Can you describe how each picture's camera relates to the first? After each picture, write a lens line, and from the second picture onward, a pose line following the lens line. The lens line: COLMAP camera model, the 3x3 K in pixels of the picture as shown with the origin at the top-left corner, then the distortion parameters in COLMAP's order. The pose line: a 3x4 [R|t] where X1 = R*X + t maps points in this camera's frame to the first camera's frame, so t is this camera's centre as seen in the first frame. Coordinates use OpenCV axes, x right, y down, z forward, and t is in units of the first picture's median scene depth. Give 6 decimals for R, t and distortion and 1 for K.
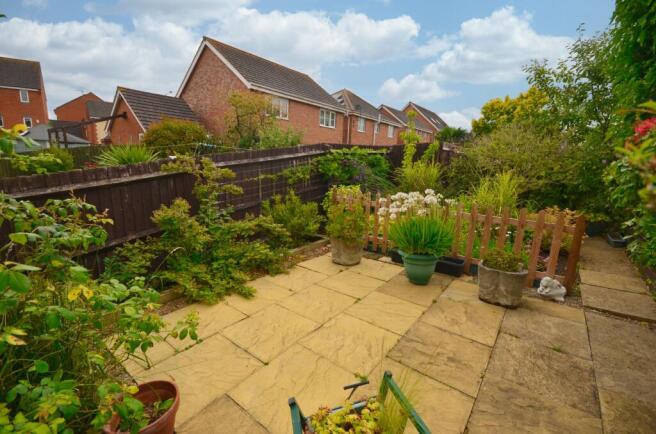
lens RADIAL K [[287.4, 0, 327.7], [0, 287.4, 218.6], [0, 0, 1]] dist [0.030770, -0.023195]
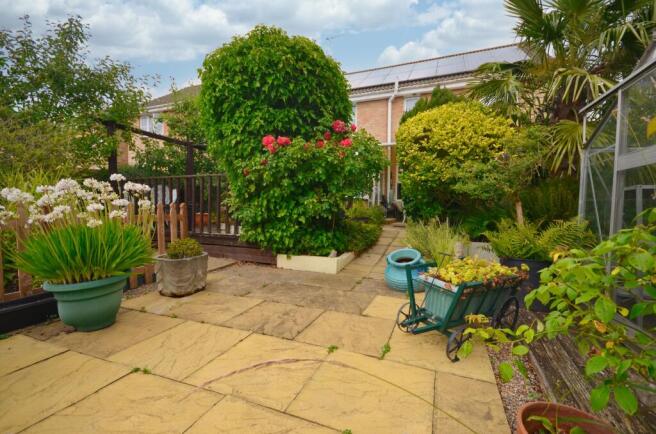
lens RADIAL K [[287.4, 0, 327.7], [0, 287.4, 218.6], [0, 0, 1]] dist [0.030770, -0.023195]
pose [[-0.281226, -0.065332, 0.957415, -0.557353], [0.177688, 0.976883, 0.118853, 0.006185], [-0.943048, 0.203545, -0.263116, 0.856874]]
